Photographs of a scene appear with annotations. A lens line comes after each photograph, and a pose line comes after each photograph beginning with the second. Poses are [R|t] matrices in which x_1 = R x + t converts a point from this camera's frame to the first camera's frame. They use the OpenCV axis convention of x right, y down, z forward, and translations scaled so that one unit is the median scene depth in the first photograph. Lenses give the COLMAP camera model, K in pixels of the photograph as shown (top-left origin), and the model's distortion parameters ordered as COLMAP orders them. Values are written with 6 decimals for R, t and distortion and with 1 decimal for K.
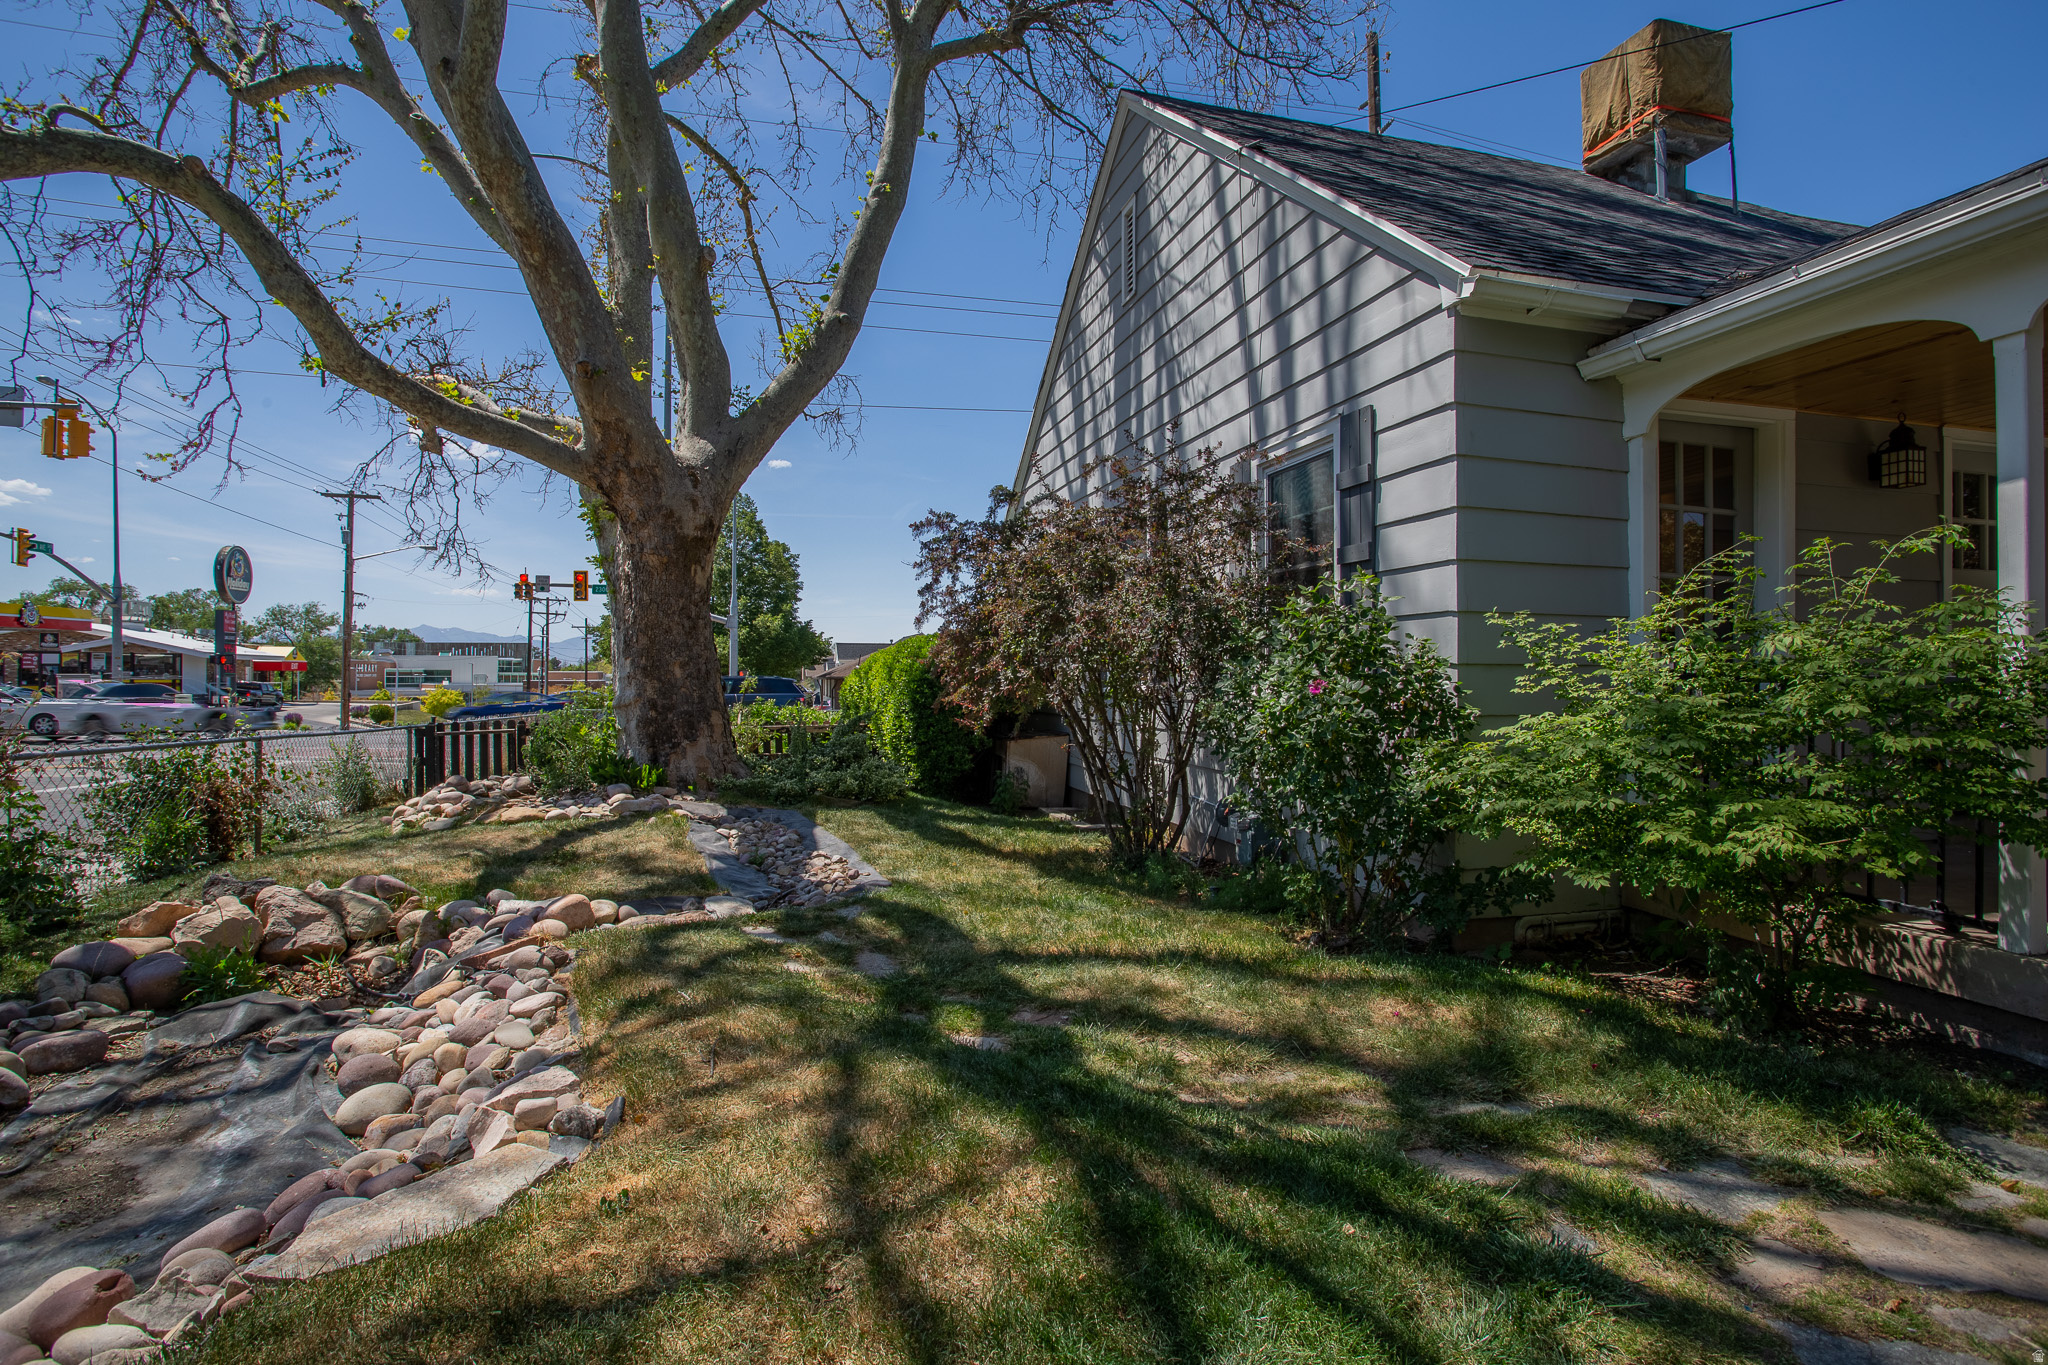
lens RADIAL K [[1002.8, 0, 1018.3], [0, 1002.8, 671.0], [0, 0, 1]] dist [-0.075442, 0.034743]
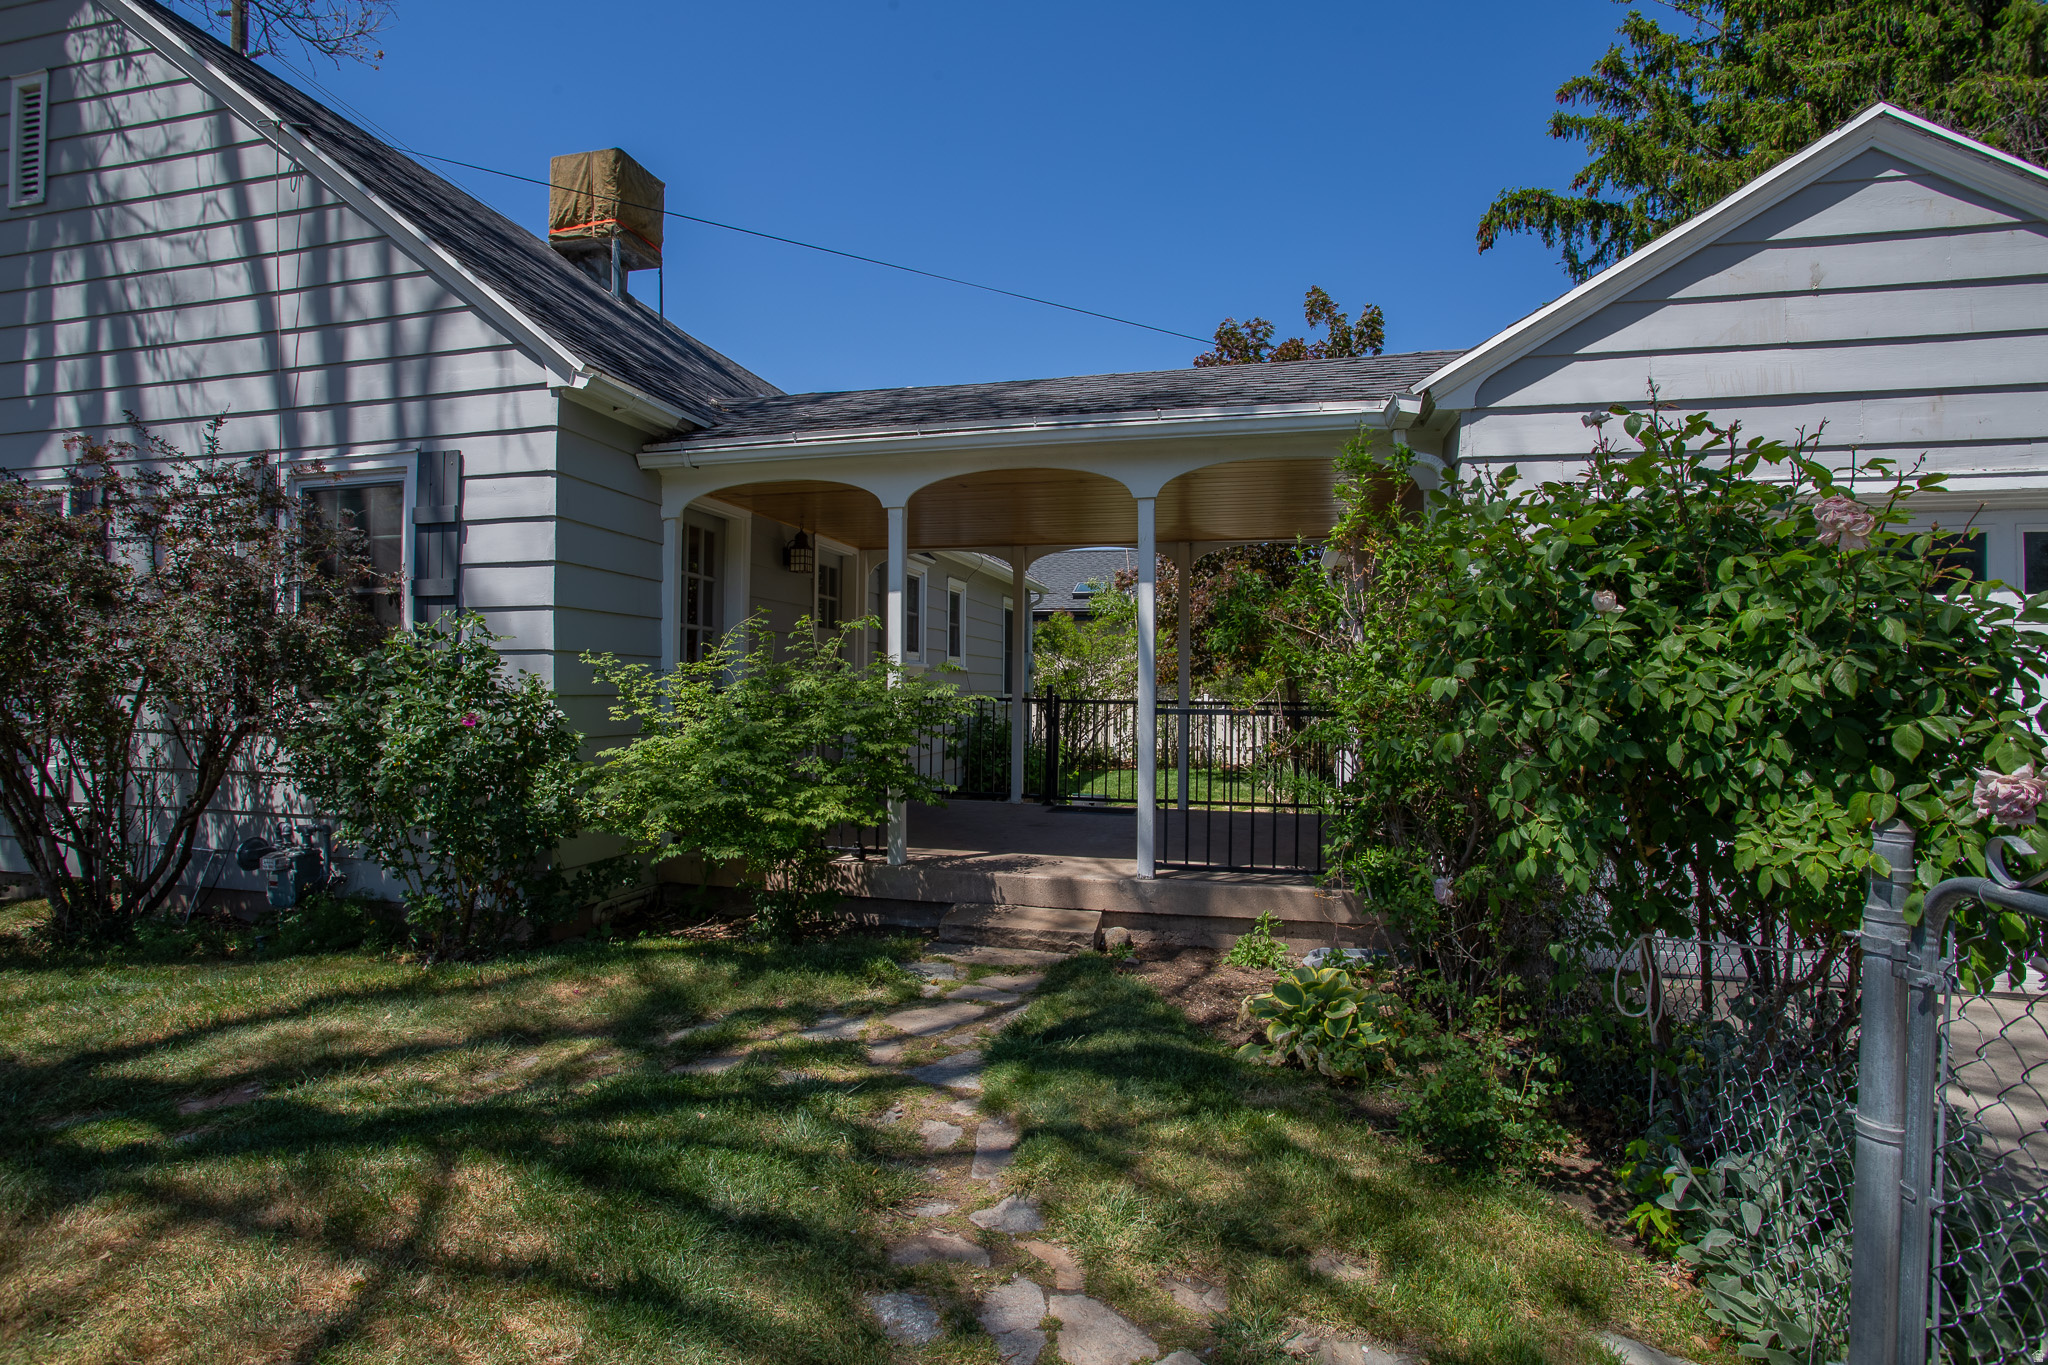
lens RADIAL K [[1002.8, 0, 1018.3], [0, 1002.8, 671.0], [0, 0, 1]] dist [-0.075442, 0.034743]
pose [[0.475746, 0.013199, 0.879483, -0.309387], [-0.006683, 0.999913, -0.011392, -0.025487], [-0.879557, -0.000458, 0.475793, -0.037089]]
